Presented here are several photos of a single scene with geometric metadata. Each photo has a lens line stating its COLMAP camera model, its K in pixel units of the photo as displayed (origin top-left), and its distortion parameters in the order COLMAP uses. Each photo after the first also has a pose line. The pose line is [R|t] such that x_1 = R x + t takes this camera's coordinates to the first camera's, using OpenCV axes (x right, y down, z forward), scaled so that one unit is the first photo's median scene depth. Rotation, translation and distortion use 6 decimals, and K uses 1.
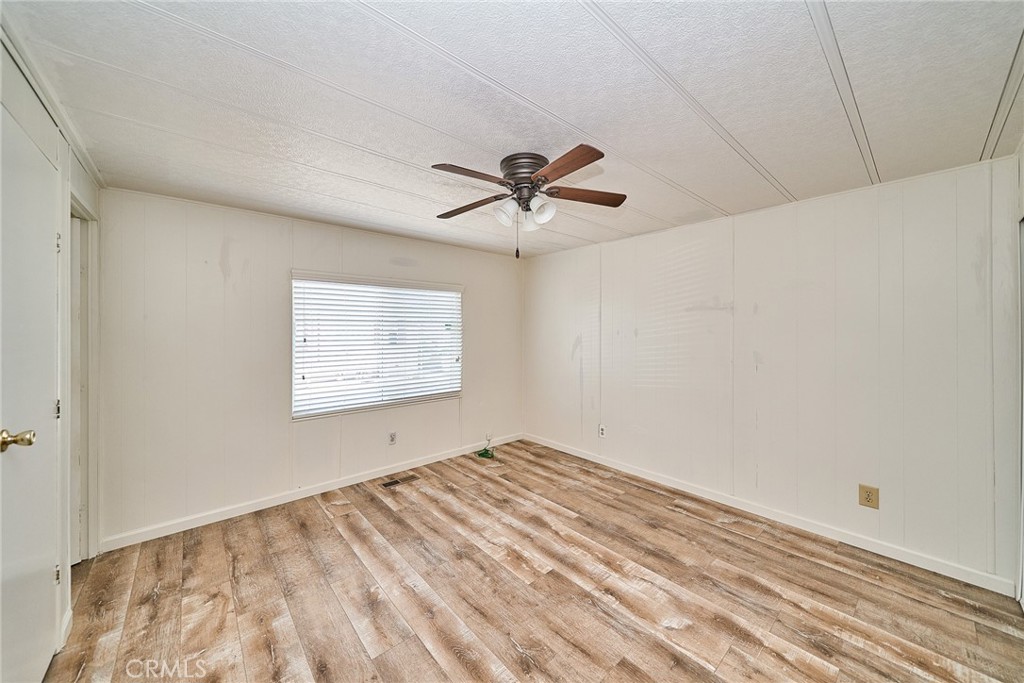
lens RADIAL K [[354.1, 0, 508.9], [0, 354.1, 330.5], [0, 0, 1]] dist [0.000823, -0.000402]
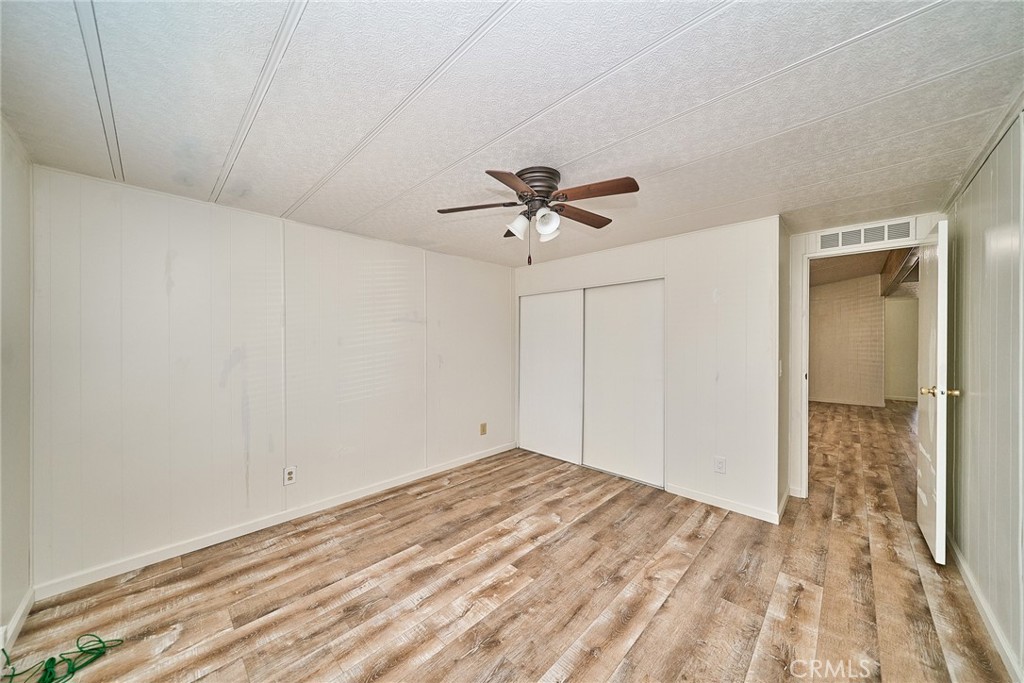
lens RADIAL K [[354.1, 0, 514.8], [0, 354.1, 343.7], [0, 0, 1]] dist [0.000823, -0.000402]
pose [[-0.075233, -0.007537, 0.997137, -0.768154], [0.003059, 0.999965, 0.007789, 0.007347], [-0.997161, 0.003636, -0.075208, 0.886814]]
